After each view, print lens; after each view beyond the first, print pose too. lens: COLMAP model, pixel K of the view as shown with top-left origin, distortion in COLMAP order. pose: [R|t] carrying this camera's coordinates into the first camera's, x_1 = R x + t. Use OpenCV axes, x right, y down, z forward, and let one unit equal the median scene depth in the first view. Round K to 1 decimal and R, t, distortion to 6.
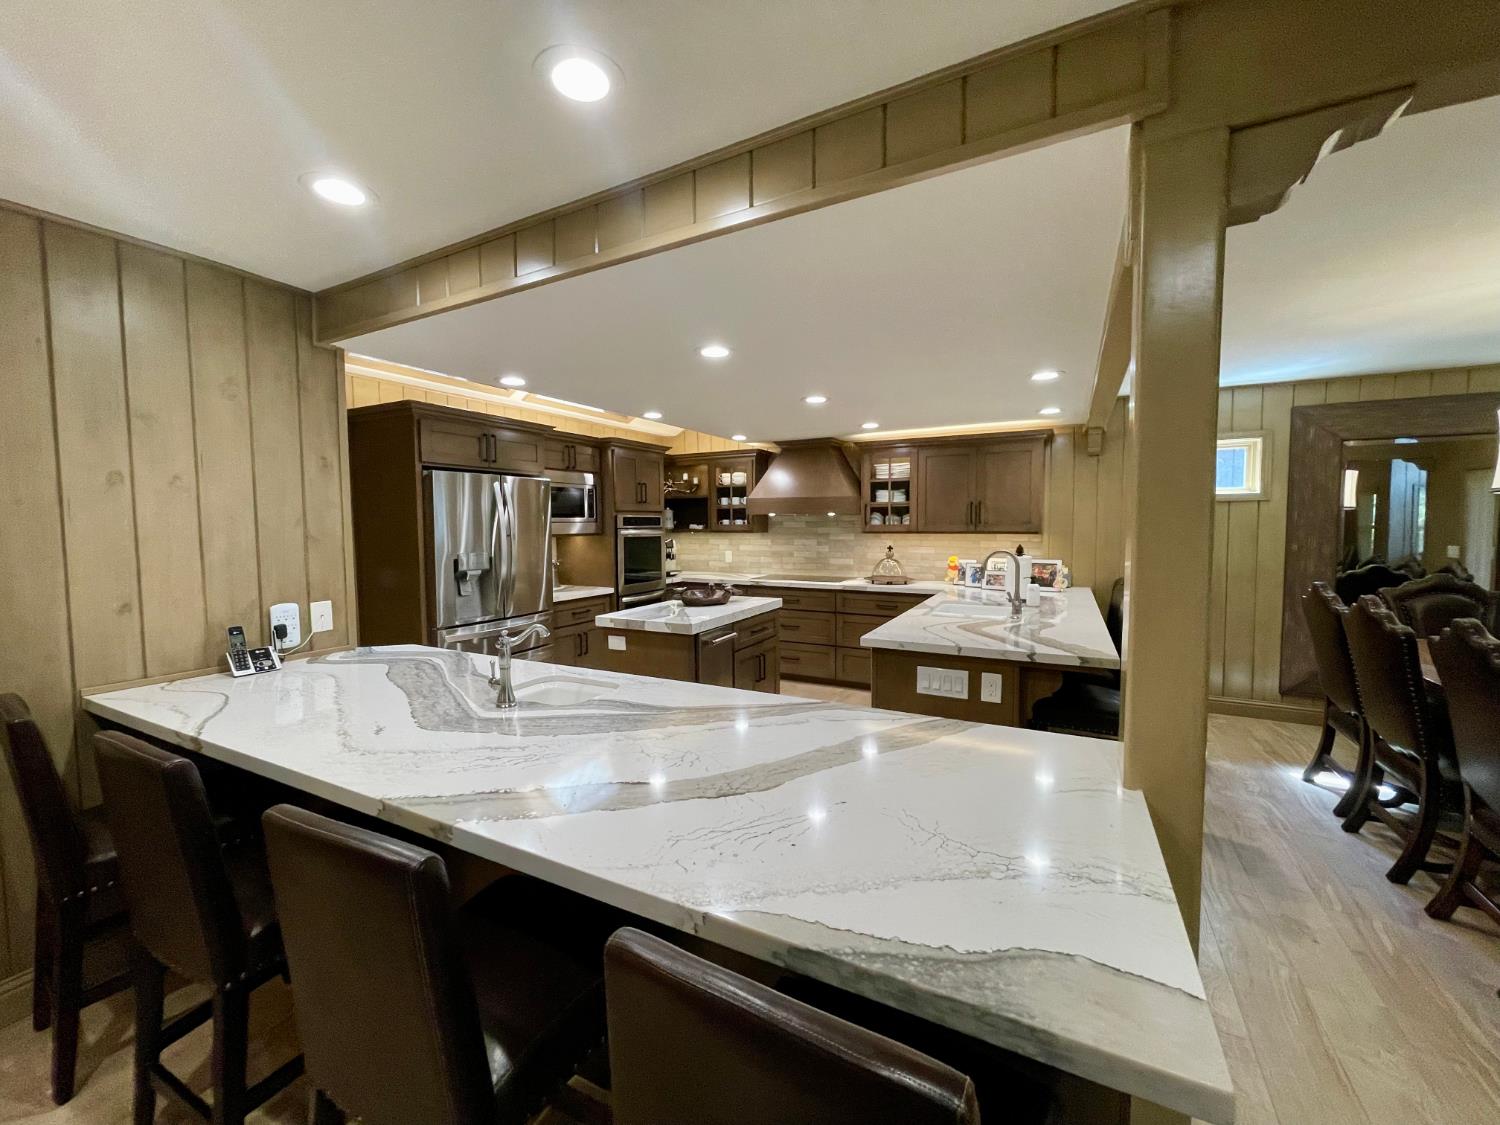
lens RADIAL K [[597.5, 0, 739.8], [0, 597.5, 553.9], [0, 0, 1]] dist [-0.006496, 0.001686]
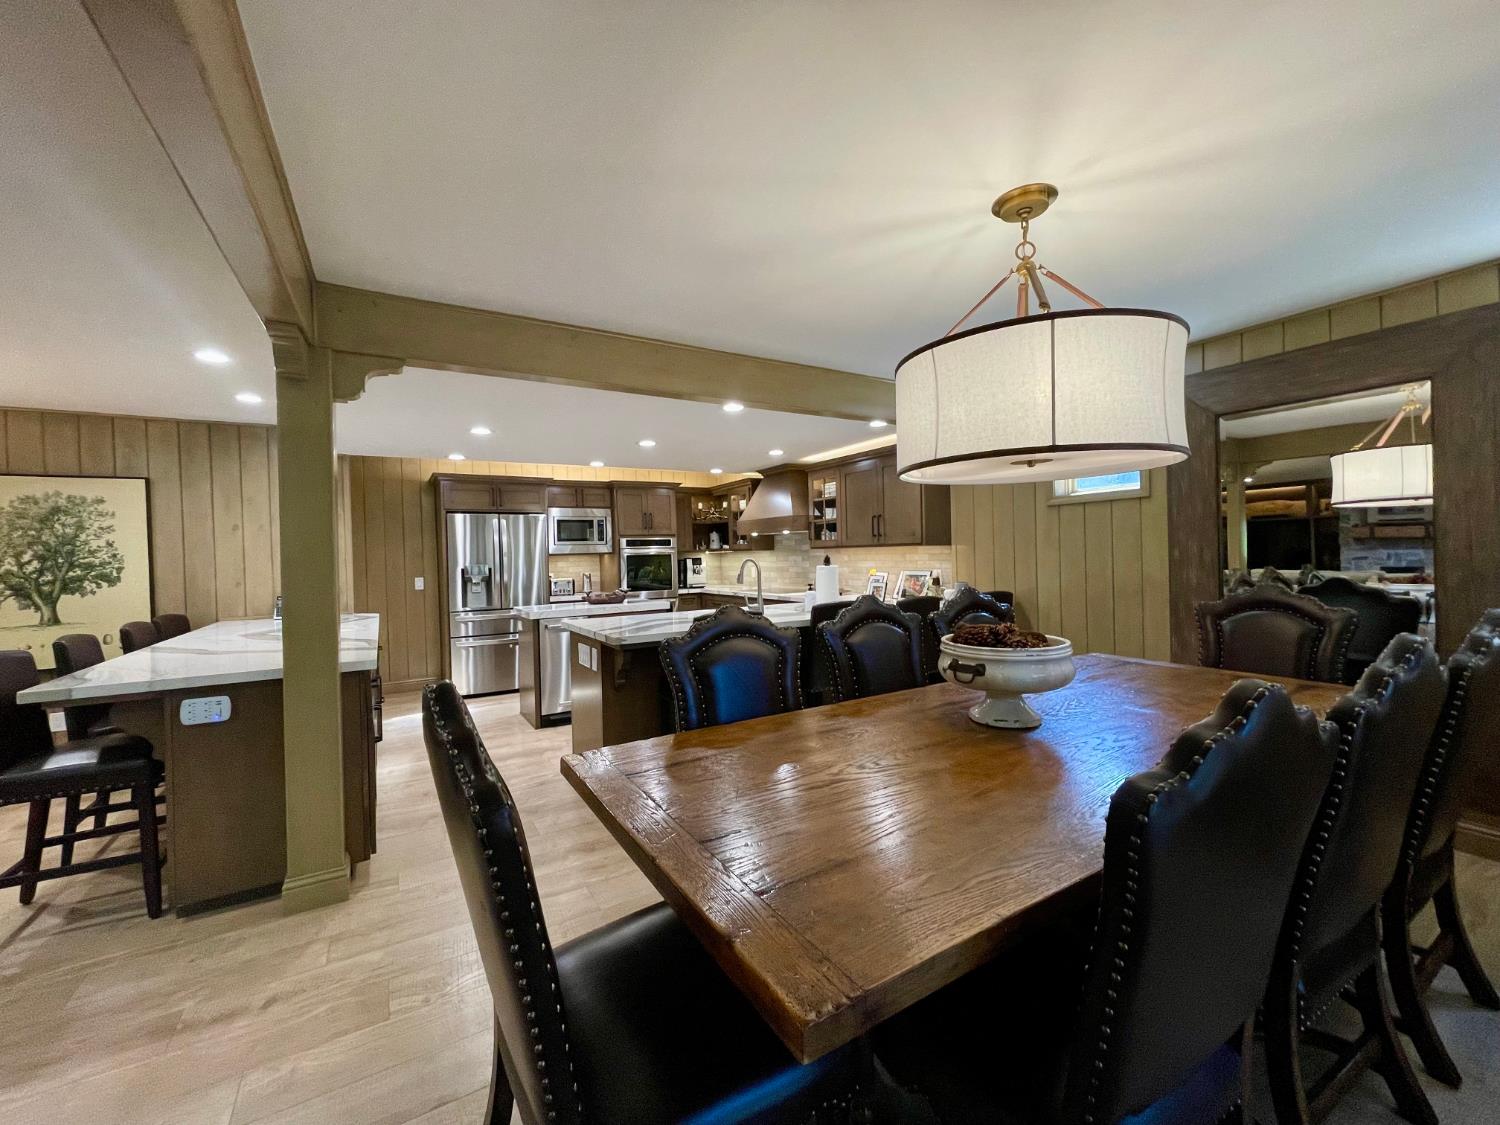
lens RADIAL K [[597.5, 0, 744.4], [0, 597.5, 550.1], [0, 0, 1]] dist [-0.006496, 0.001686]
pose [[0.858515, -0.019117, -0.512432, 0.747481], [-0.006691, 0.998802, -0.048471, 0.024029], [0.512745, 0.045042, 0.857359, 0.015576]]
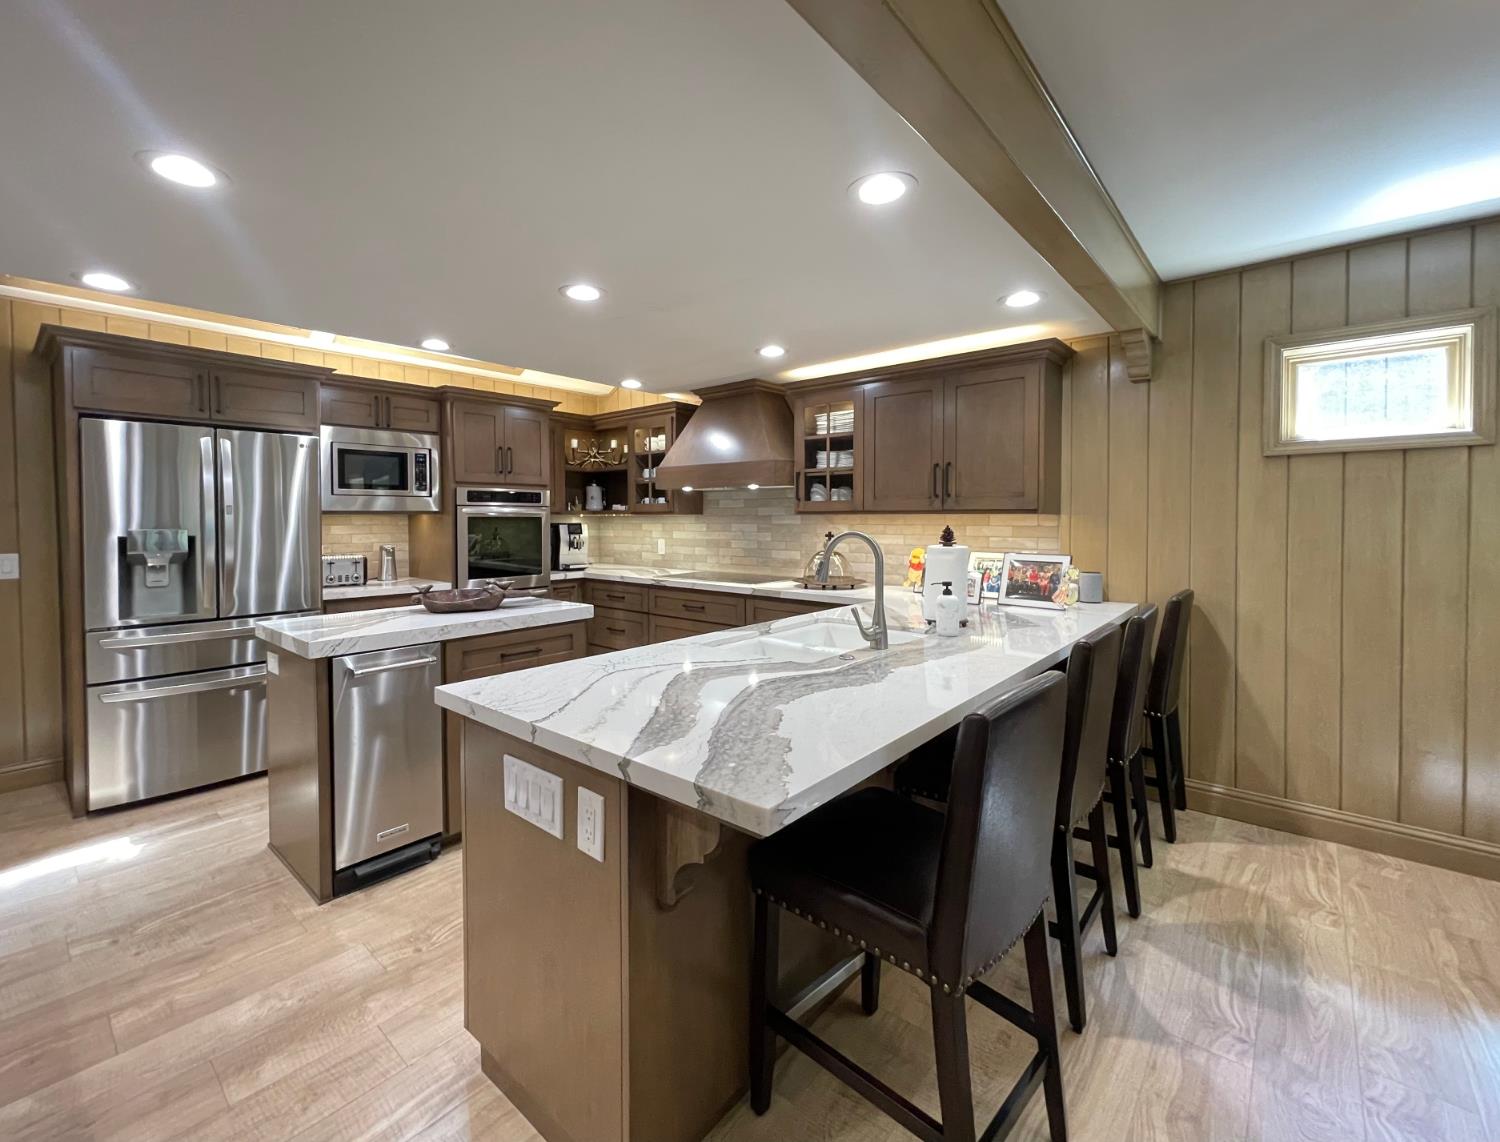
lens RADIAL K [[644.9, 0, 730.8], [0, 644.9, 529.3], [0, 0, 1]] dist [-0.004589, 0.000556]
pose [[0.974879, 0.009106, -0.222550, 0.340281], [-0.016356, 0.999393, -0.030755, 0.008419], [0.222135, 0.033622, 0.974436, 0.292544]]
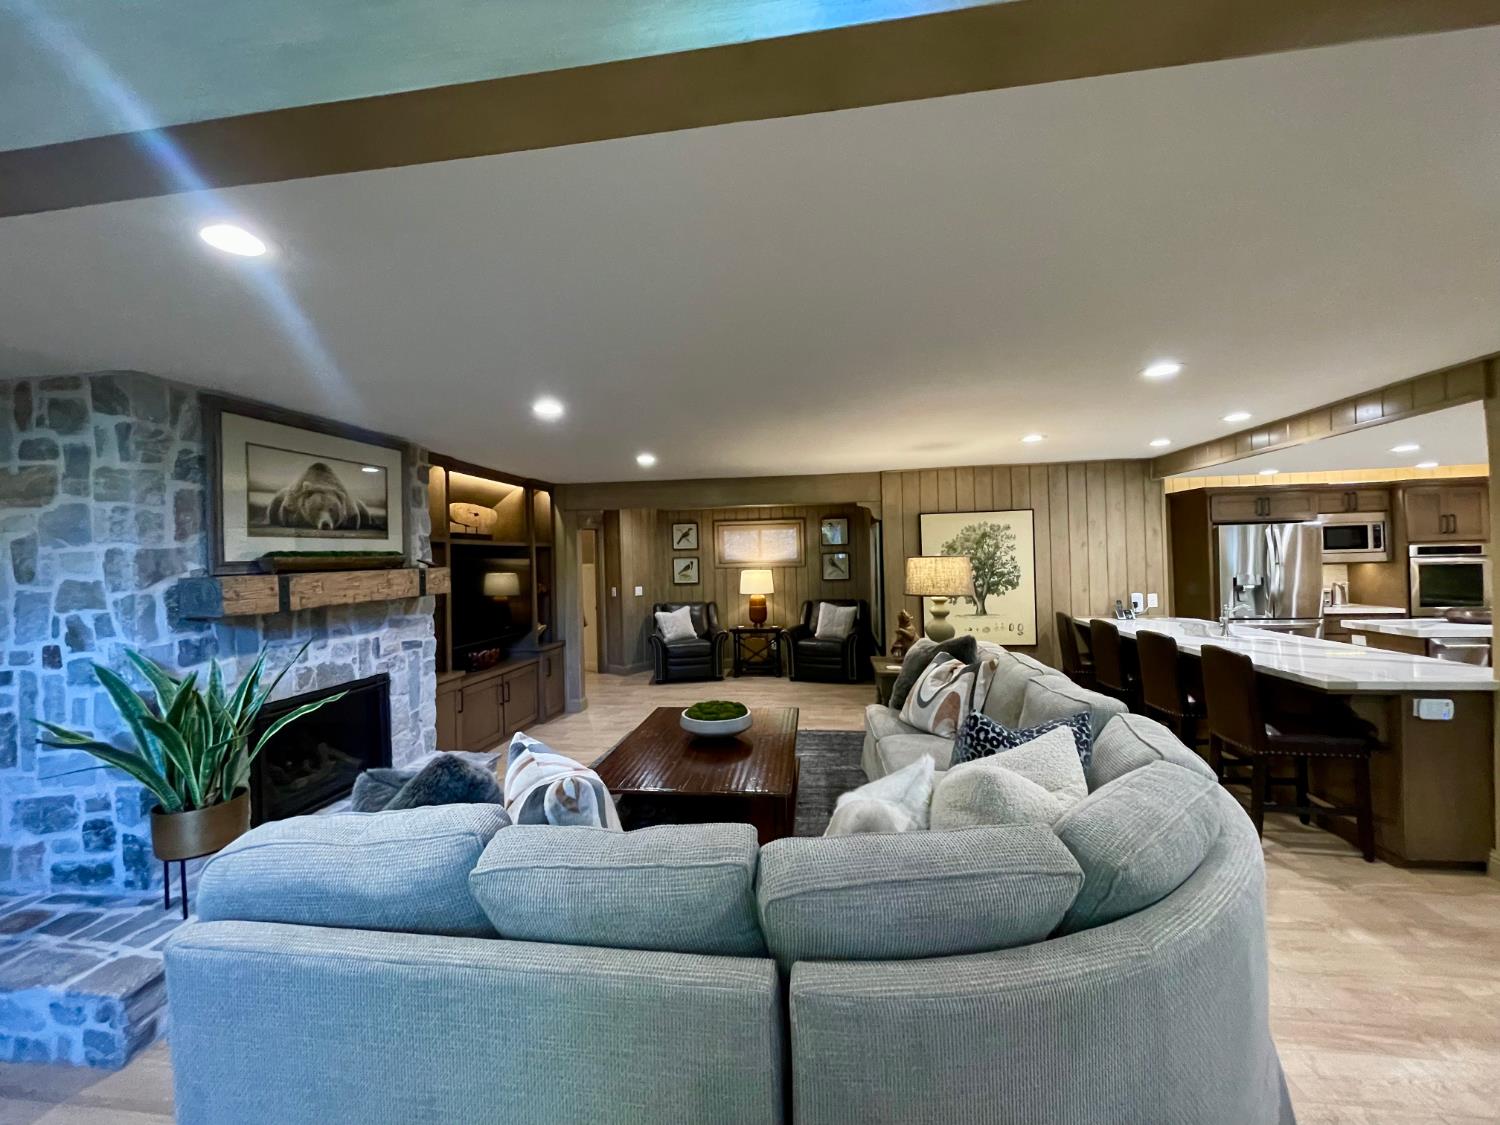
lens RADIAL K [[597.5, 0, 751.8], [0, 597.5, 556.8], [0, 0, 1]] dist [-0.006496, 0.001686]
pose [[0.347850, -0.004742, -0.937538, 0.454543], [-0.026494, 0.999538, -0.014886, 0.007759], [0.937176, 0.030017, 0.347564, -0.621135]]
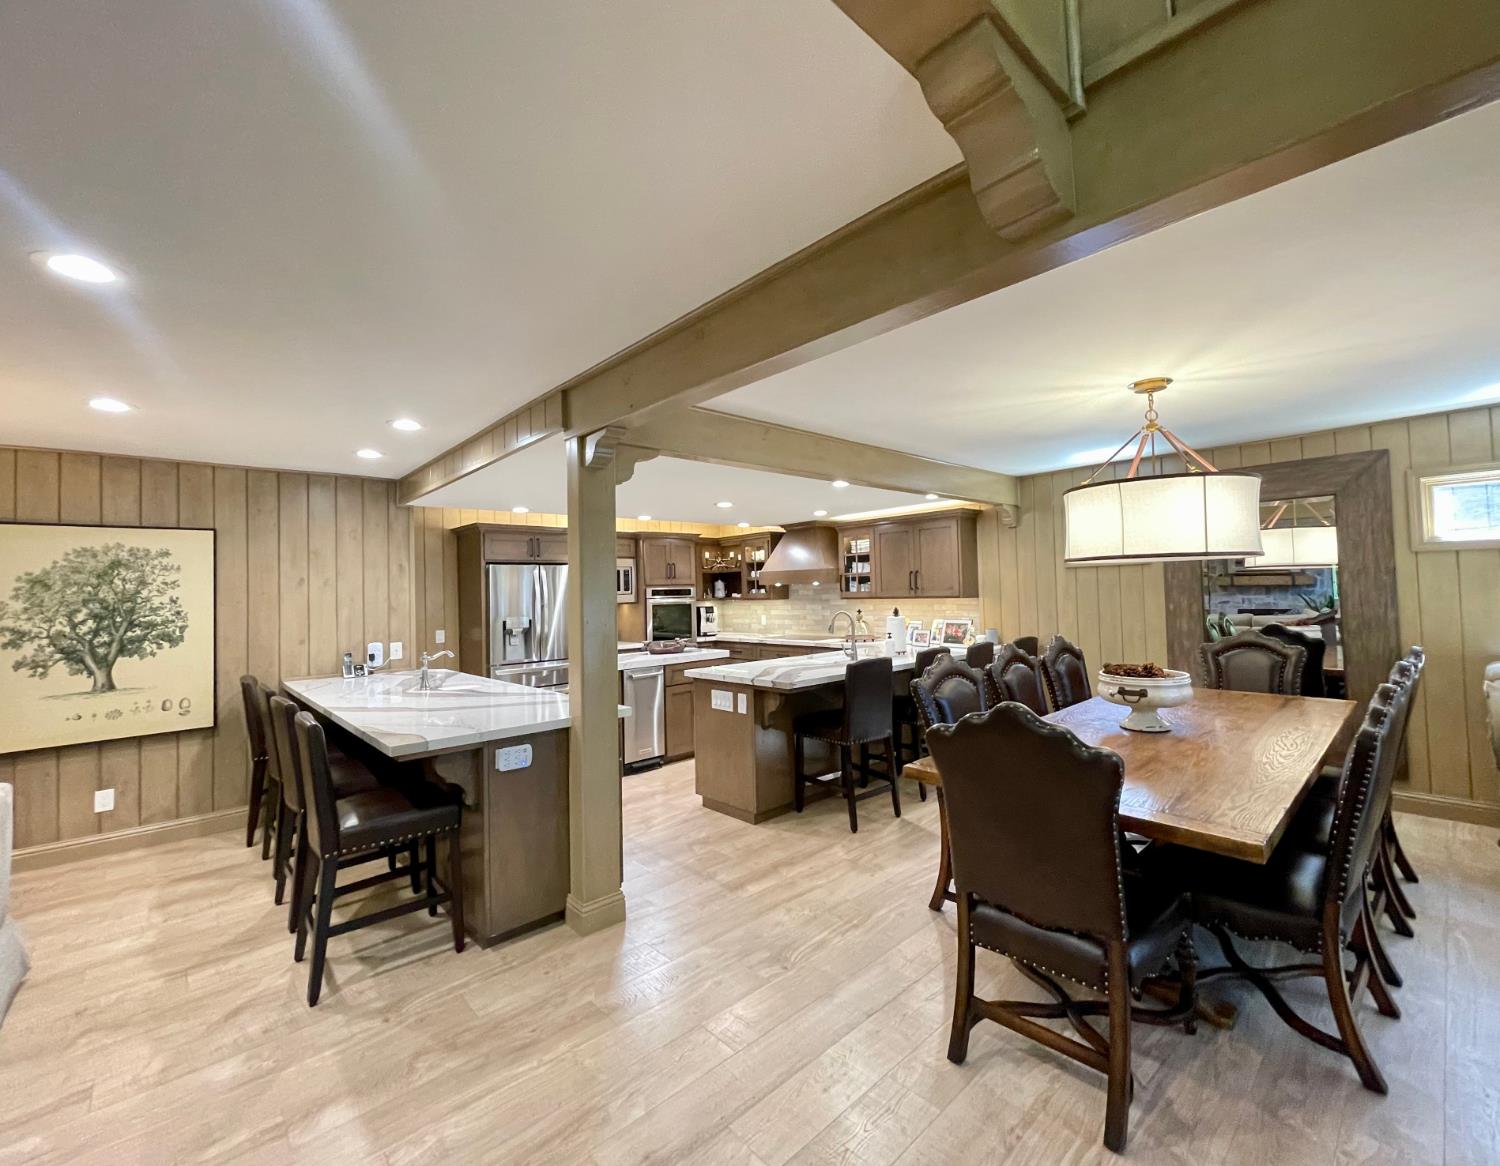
lens RADIAL K [[634.0, 0, 776.3], [0, 634.0, 566.7], [0, 0, 1]] dist [-0.002761, 0.001283]
pose [[0.951005, -0.030731, -0.307645, 0.539298], [0.004259, 0.996255, -0.086353, 0.010770], [0.309147, 0.080812, 0.947575, -0.270816]]
